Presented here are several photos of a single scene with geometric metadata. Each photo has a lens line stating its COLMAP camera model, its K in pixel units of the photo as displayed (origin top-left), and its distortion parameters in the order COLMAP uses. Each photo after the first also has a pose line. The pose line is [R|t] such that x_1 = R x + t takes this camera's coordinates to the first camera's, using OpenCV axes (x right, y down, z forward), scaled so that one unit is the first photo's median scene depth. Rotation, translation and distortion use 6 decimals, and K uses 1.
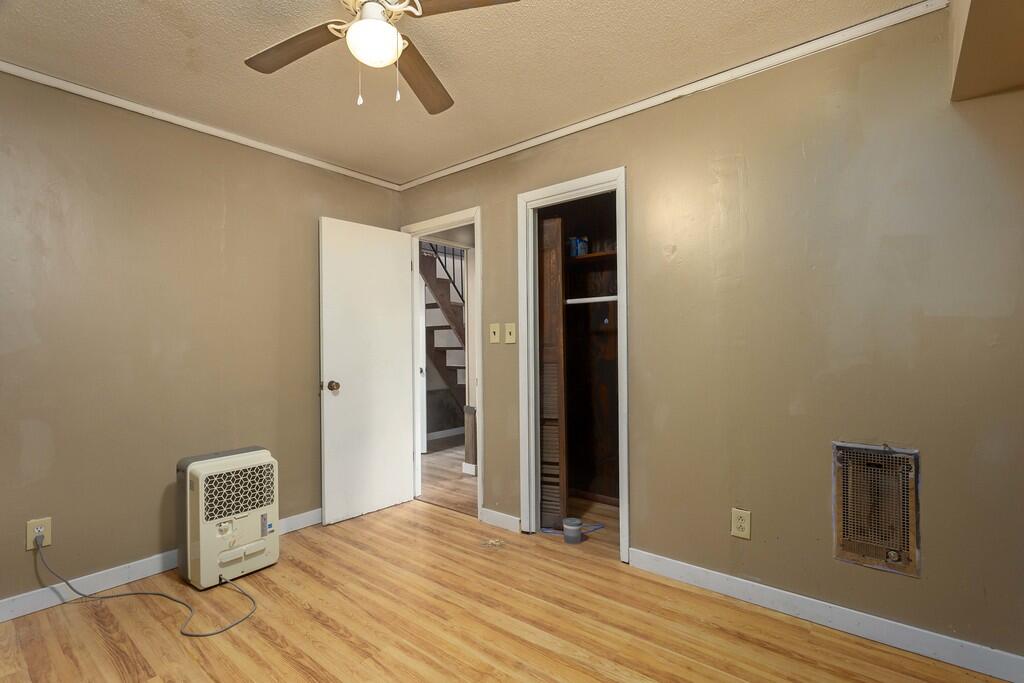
lens RADIAL K [[480.8, 0, 509.7], [0, 480.8, 341.4], [0, 0, 1]] dist [-0.000956, -0.000164]
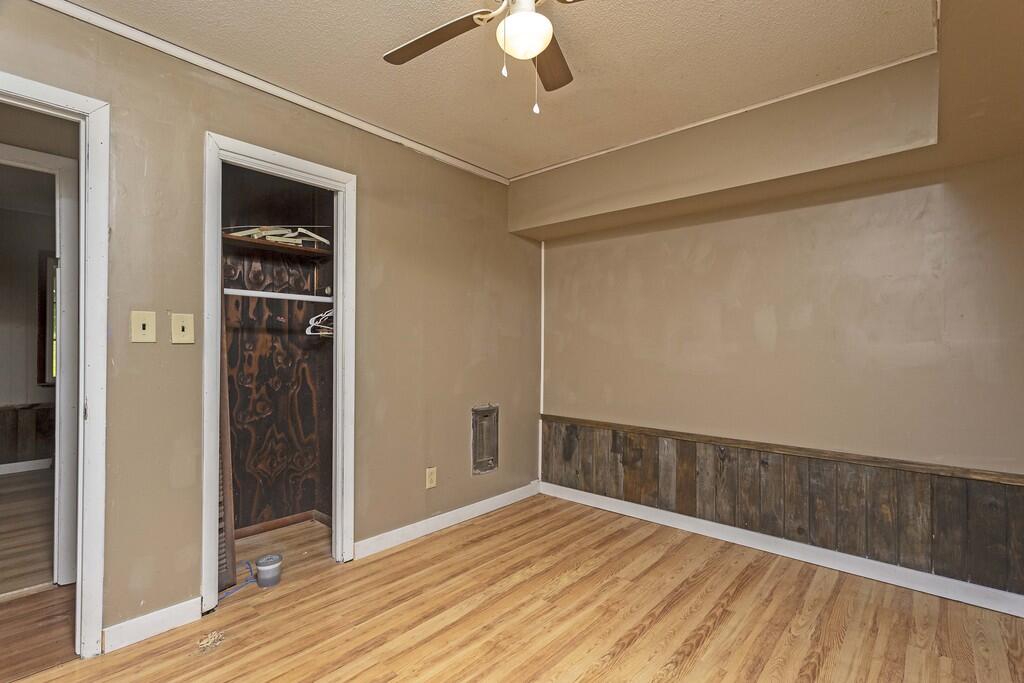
lens RADIAL K [[480.8, 0, 510.4], [0, 480.8, 347.0], [0, 0, 1]] dist [-0.000956, -0.000164]
pose [[0.033054, 0.014538, 0.999348, -0.886039], [-0.010318, 0.999846, -0.014204, 0.018108], [-0.999400, -0.009842, 0.033199, 0.716465]]
